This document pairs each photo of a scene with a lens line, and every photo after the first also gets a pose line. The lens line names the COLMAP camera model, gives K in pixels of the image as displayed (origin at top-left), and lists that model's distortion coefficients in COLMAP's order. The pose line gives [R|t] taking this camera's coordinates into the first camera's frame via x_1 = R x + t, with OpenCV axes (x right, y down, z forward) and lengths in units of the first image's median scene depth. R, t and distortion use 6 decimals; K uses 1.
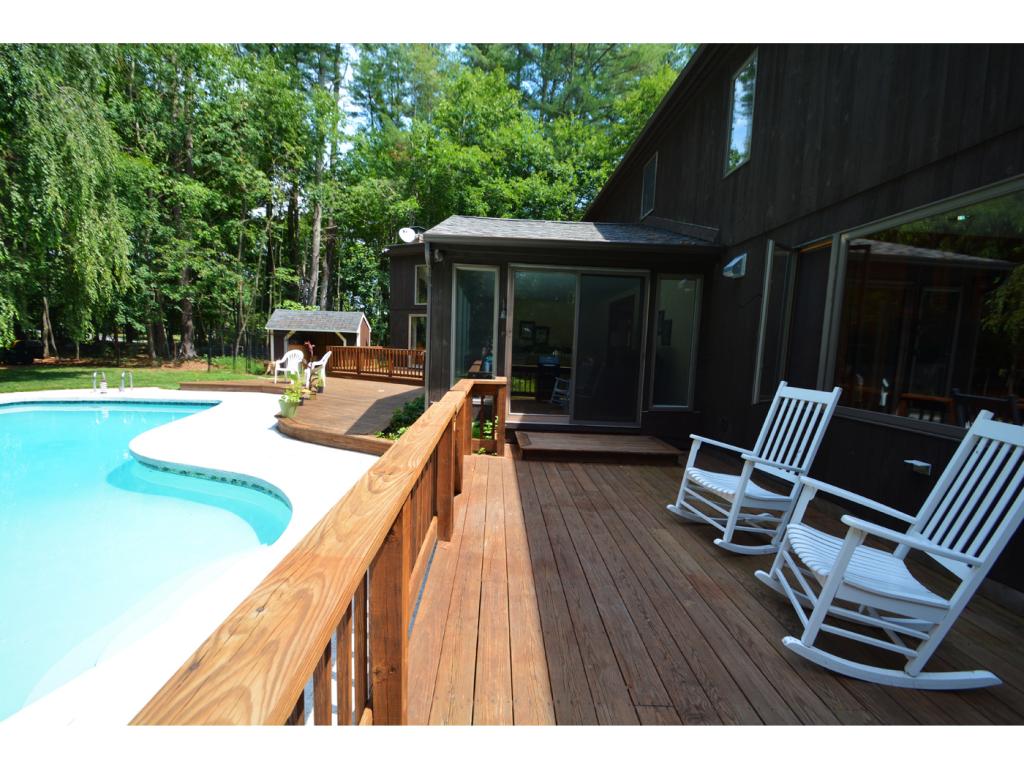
lens RADIAL K [[439.9, 0, 509.1], [0, 439.9, 396.2], [0, 0, 1]] dist [0.001185, -0.013858]
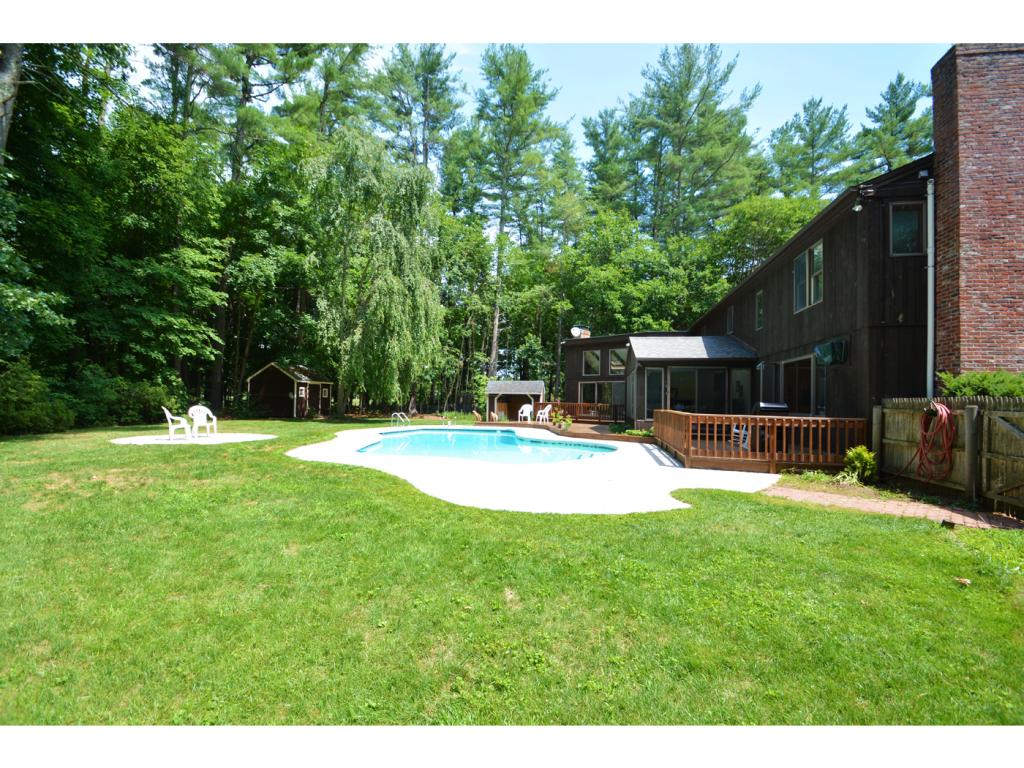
lens RADIAL K [[439.9, 0, 509.1], [0, 439.9, 396.2], [0, 0, 1]] dist [0.001185, -0.013858]
pose [[0.972338, -0.025753, -0.232153, -0.109359], [-0.004792, 0.991495, -0.130059, 0.072134], [0.233528, 0.127573, 0.963945, -0.574236]]
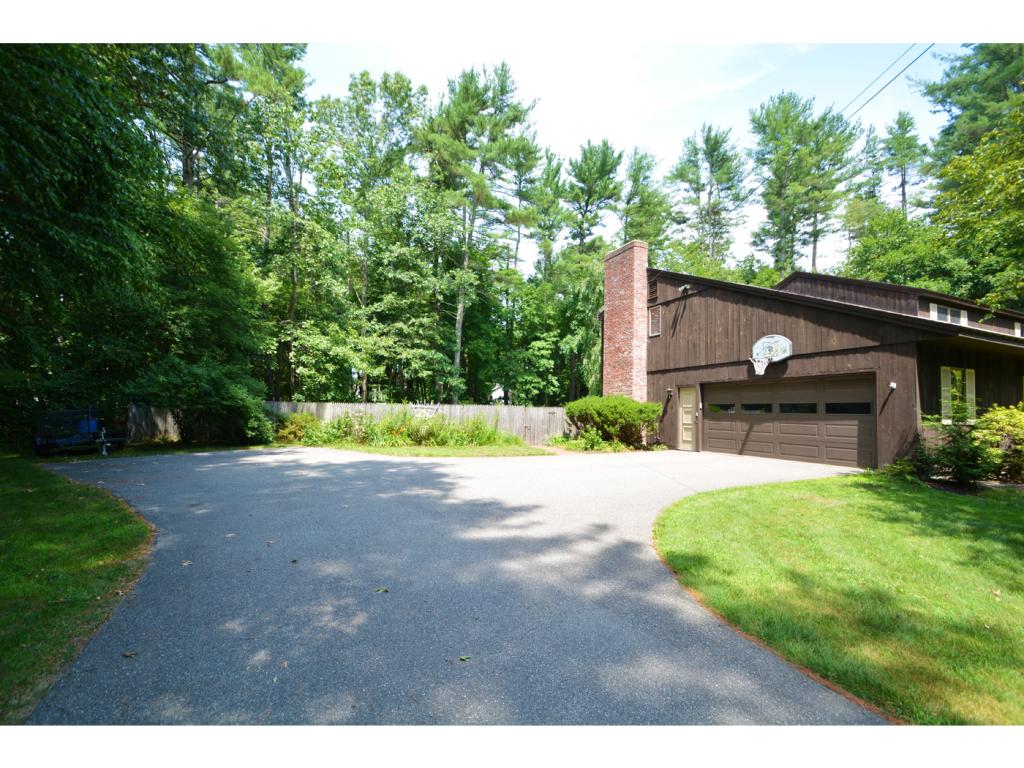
lens RADIAL K [[467.1, 0, 528.4], [0, 467.1, 382.2], [0, 0, 1]] dist [-0.001869, -0.000240]
pose [[0.380878, -0.091310, -0.920106, 1.244437], [-0.107838, 0.983934, -0.142284, 0.124635], [0.918315, 0.153415, 0.364912, -0.643840]]
